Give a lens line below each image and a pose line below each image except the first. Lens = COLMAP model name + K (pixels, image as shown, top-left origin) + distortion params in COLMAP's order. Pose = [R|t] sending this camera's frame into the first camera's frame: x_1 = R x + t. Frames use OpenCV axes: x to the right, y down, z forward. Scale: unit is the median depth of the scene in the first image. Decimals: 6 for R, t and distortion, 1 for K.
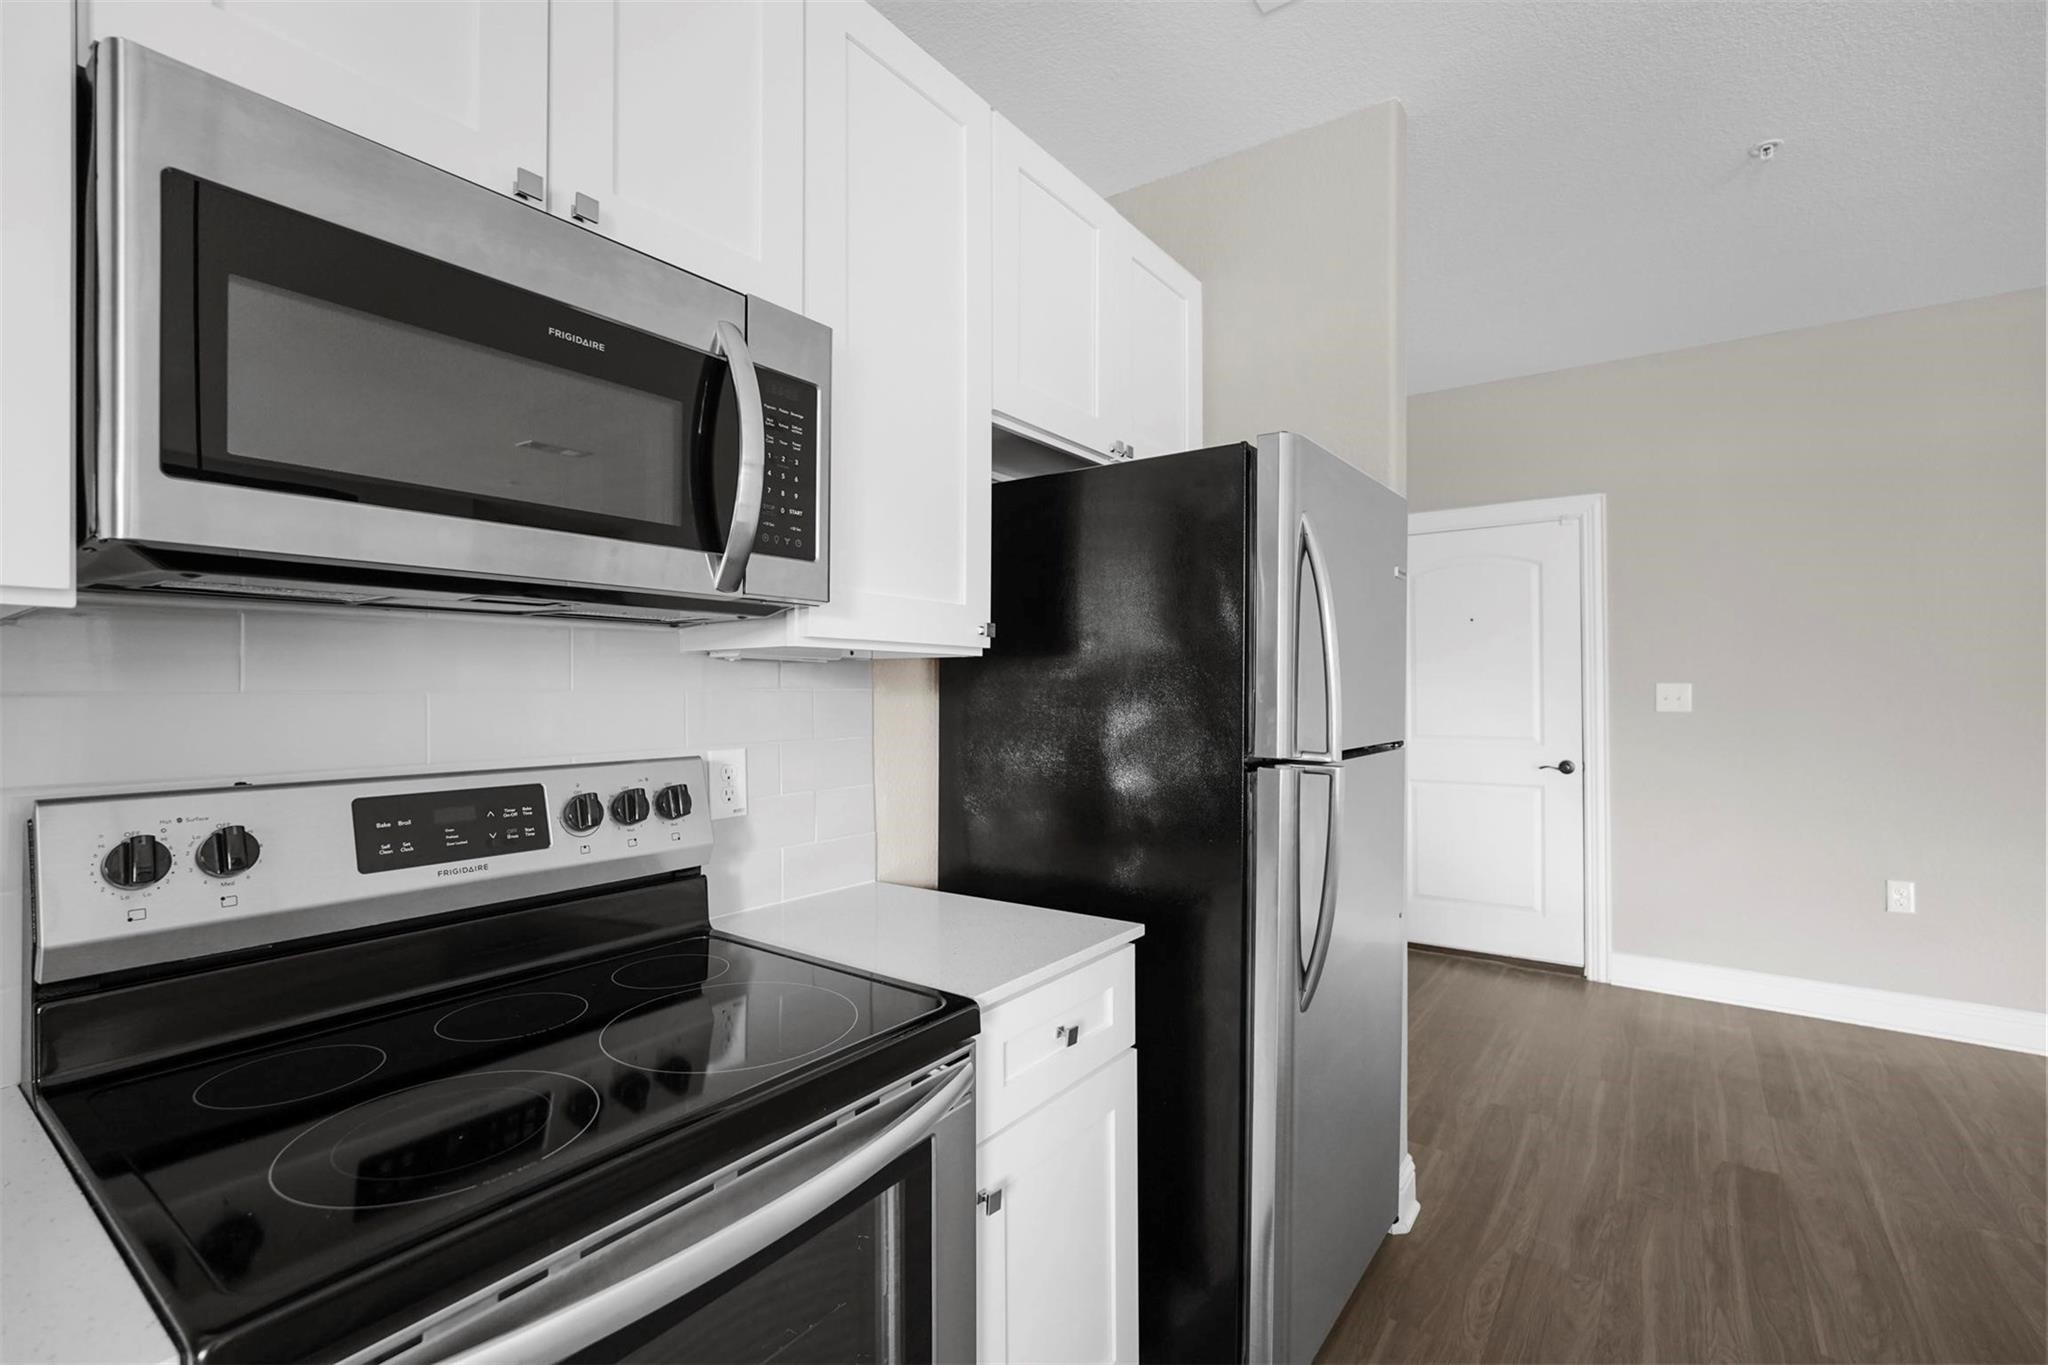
lens RADIAL K [[907.2, 0, 1013.1], [0, 907.2, 685.3], [0, 0, 1]] dist [-0.011442, 0.006482]
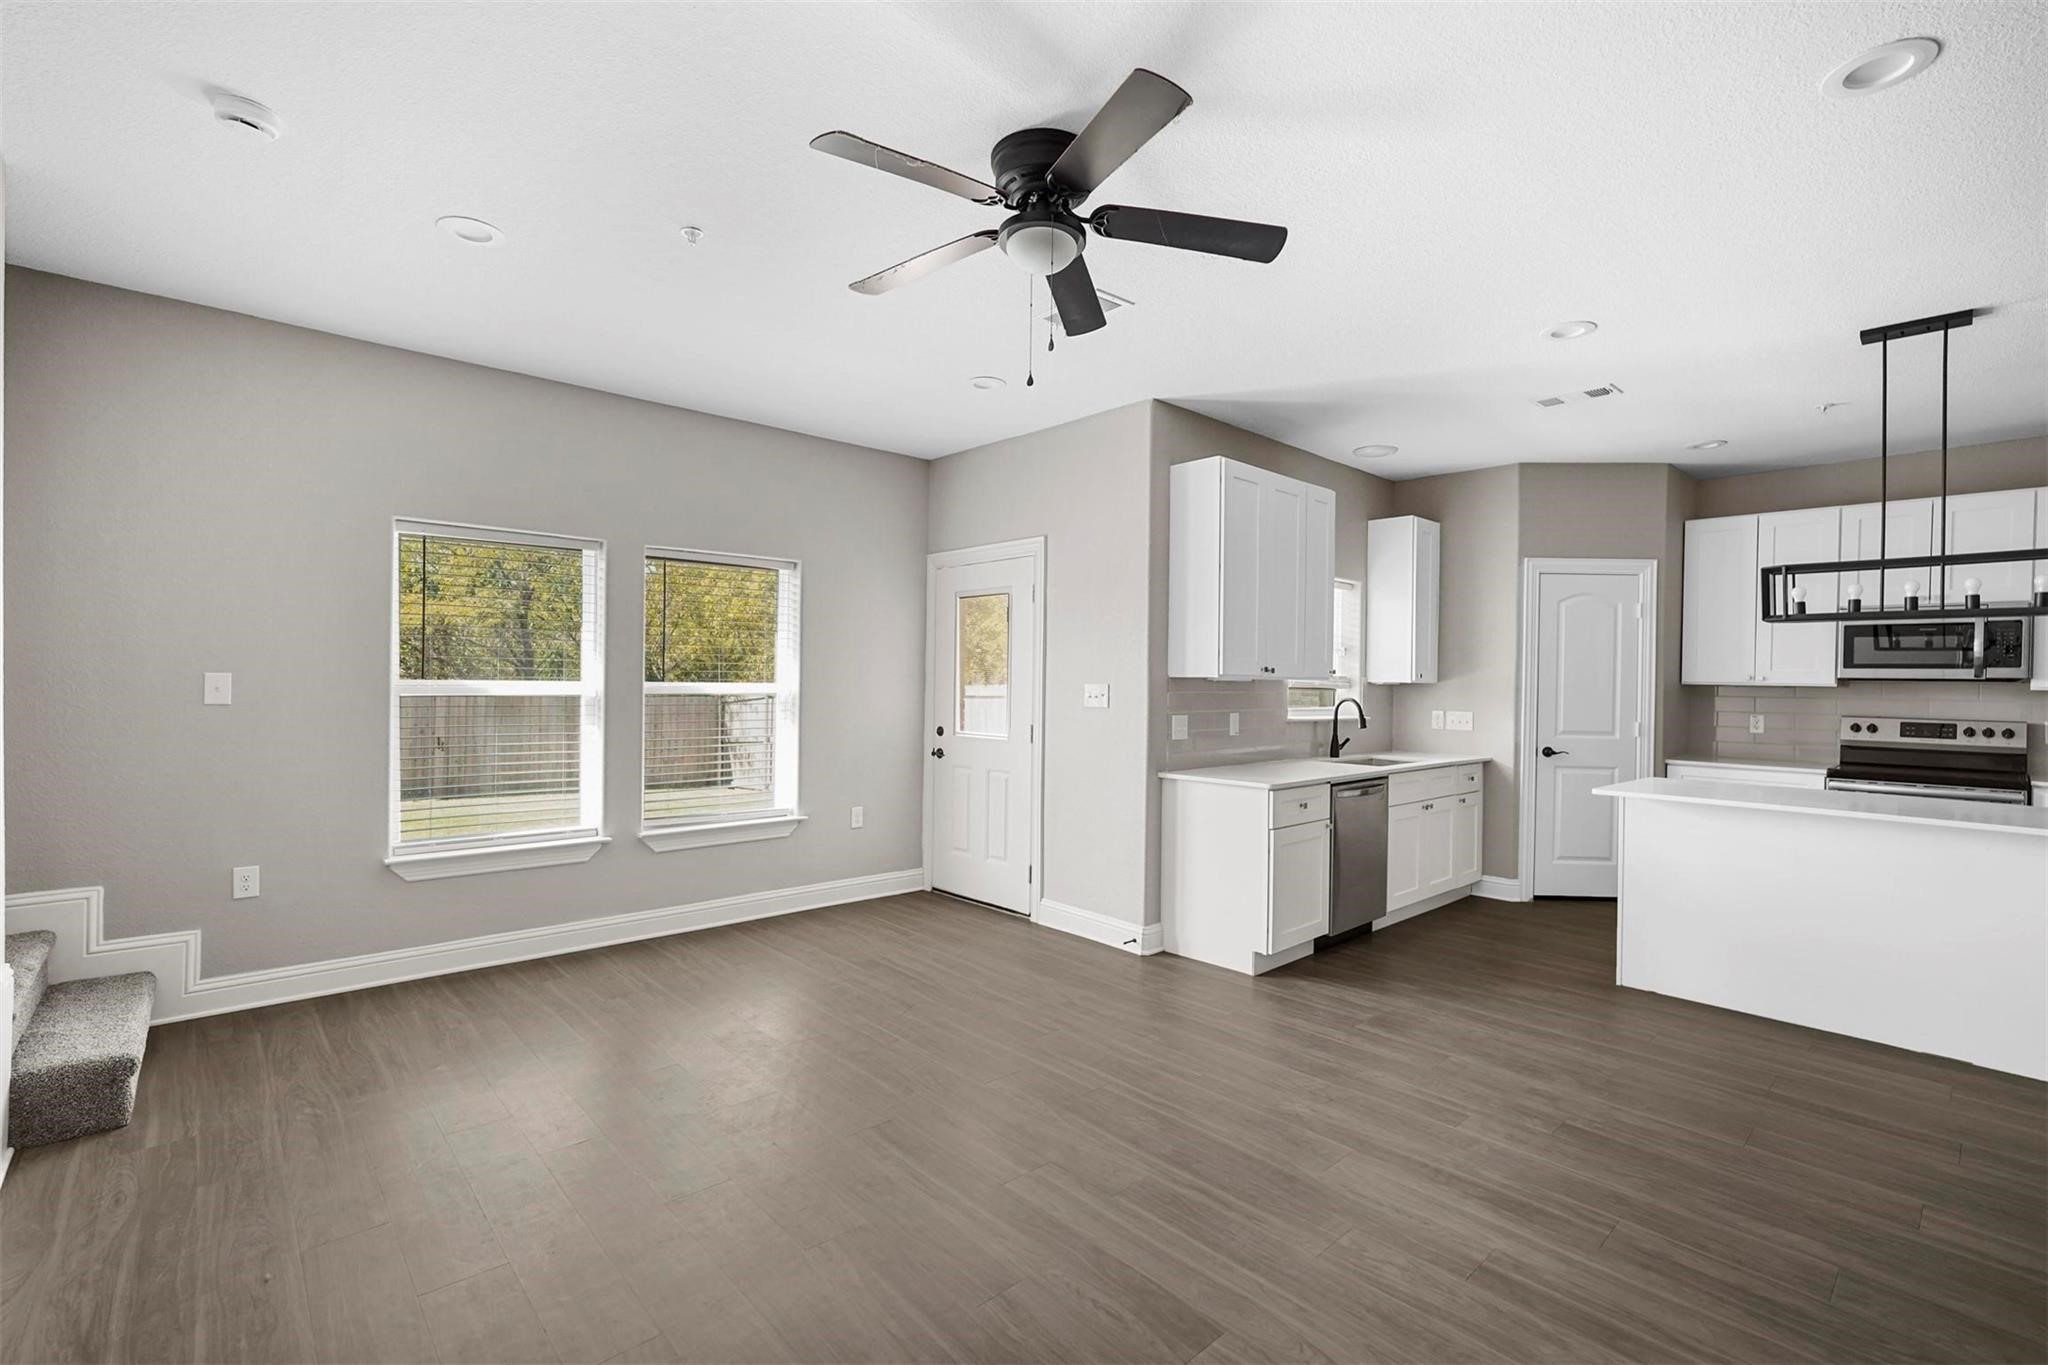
lens RADIAL K [[907.2, 0, 1029.6], [0, 907.2, 690.1], [0, 0, 1]] dist [-0.011442, 0.006482]
pose [[-0.191194, 0.003984, -0.981544, 3.884854], [-0.015360, 0.999857, 0.007050, -0.004253], [0.981432, 0.016424, -0.191106, -2.104838]]
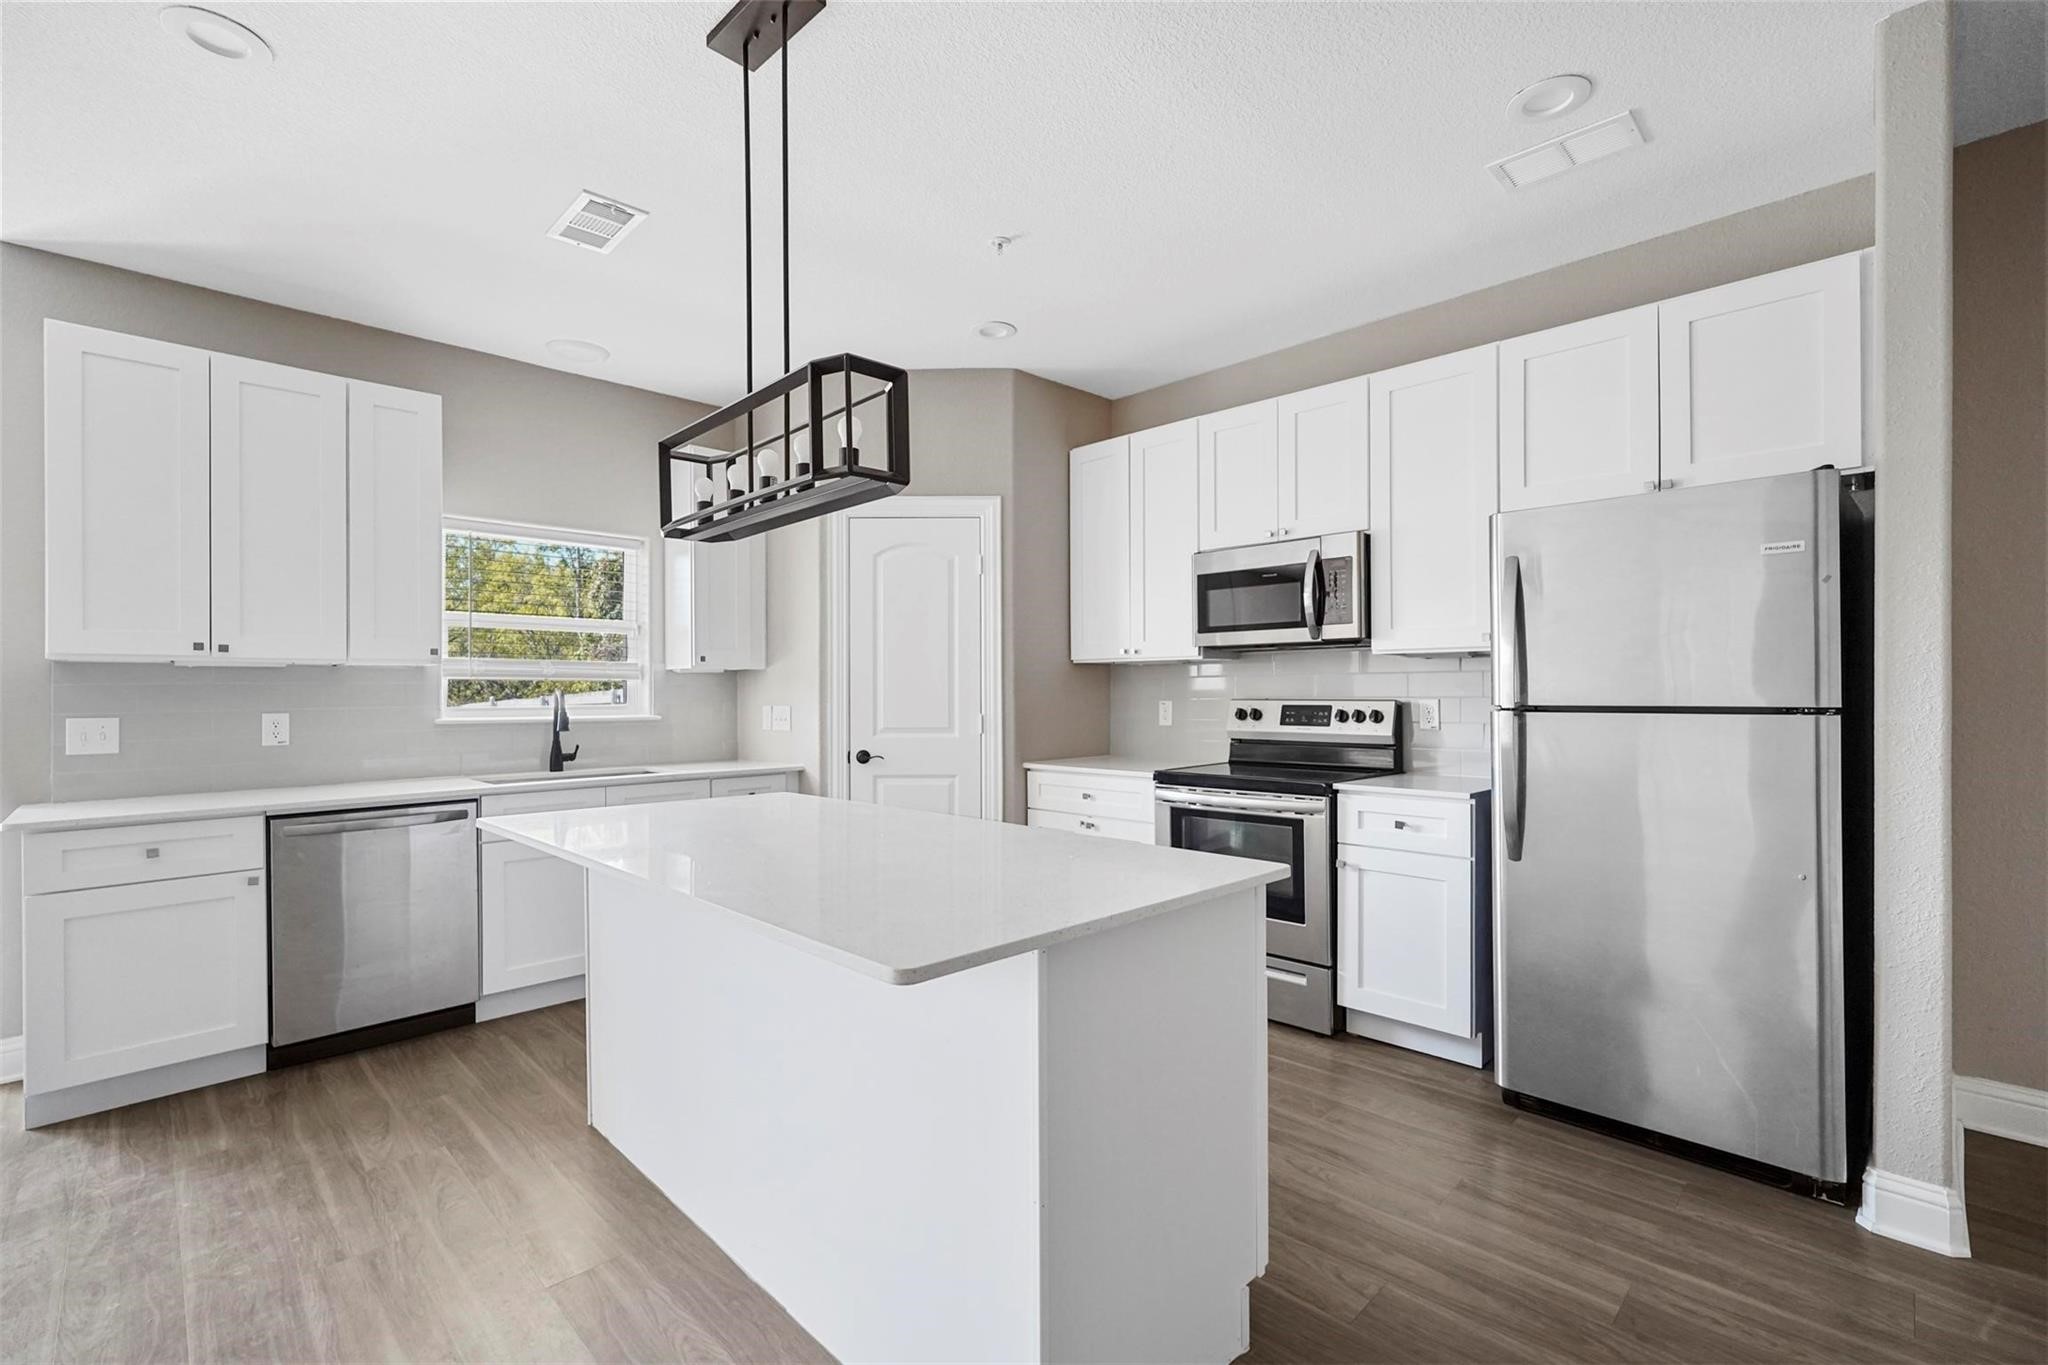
lens RADIAL K [[907.2, 0, 1032.4], [0, 907.2, 686.9], [0, 0, 1]] dist [-0.011442, 0.006482]
pose [[-0.147507, -0.007960, -0.989029, 2.350501], [0.007020, 0.999934, -0.009095, 0.064554], [0.989036, -0.008285, -0.147441, 0.437217]]
